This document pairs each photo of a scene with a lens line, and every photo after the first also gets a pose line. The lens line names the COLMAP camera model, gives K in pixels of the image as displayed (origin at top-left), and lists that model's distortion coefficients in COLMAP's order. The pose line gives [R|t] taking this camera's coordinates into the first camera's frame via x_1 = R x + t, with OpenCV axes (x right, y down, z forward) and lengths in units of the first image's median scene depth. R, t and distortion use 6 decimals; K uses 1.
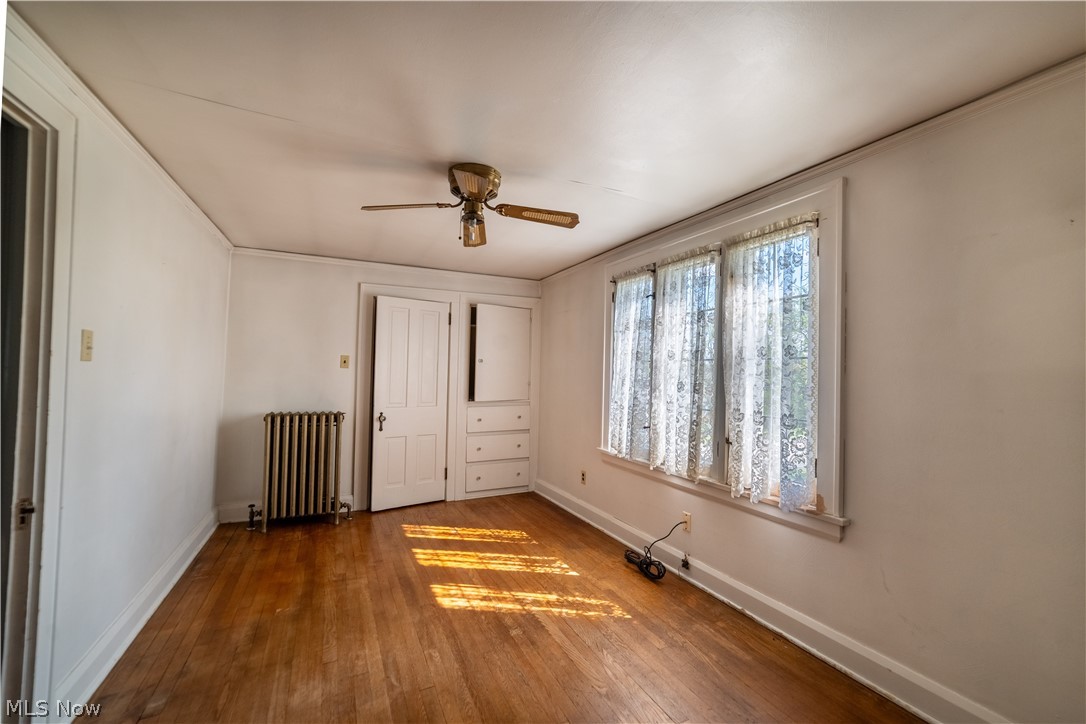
lens RADIAL K [[432.0, 0, 540.0], [0, 432.0, 372.6], [0, 0, 1]] dist [-0.000162, 0.000094]
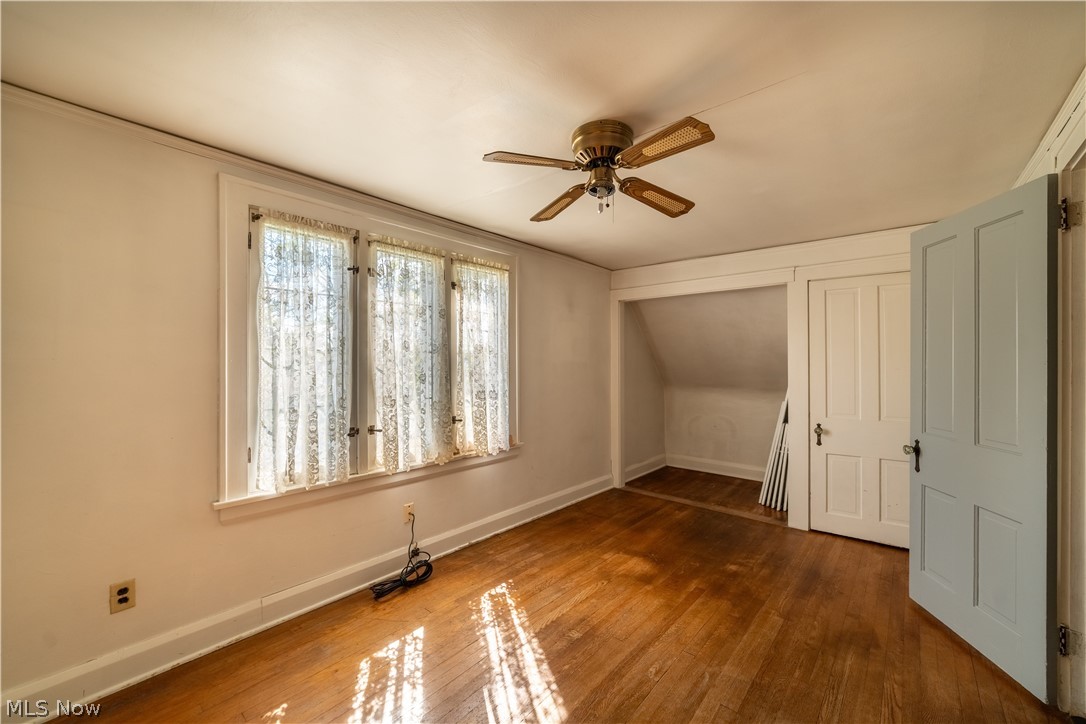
lens RADIAL K [[427.4, 0, 548.8], [0, 427.4, 361.9], [0, 0, 1]] dist [-0.011875, 0.000128]
pose [[-0.380680, -0.009449, 0.924659, -0.767151], [0.005317, 0.999909, 0.012407, -0.013596], [-0.924692, 0.009640, -0.380595, 1.195993]]
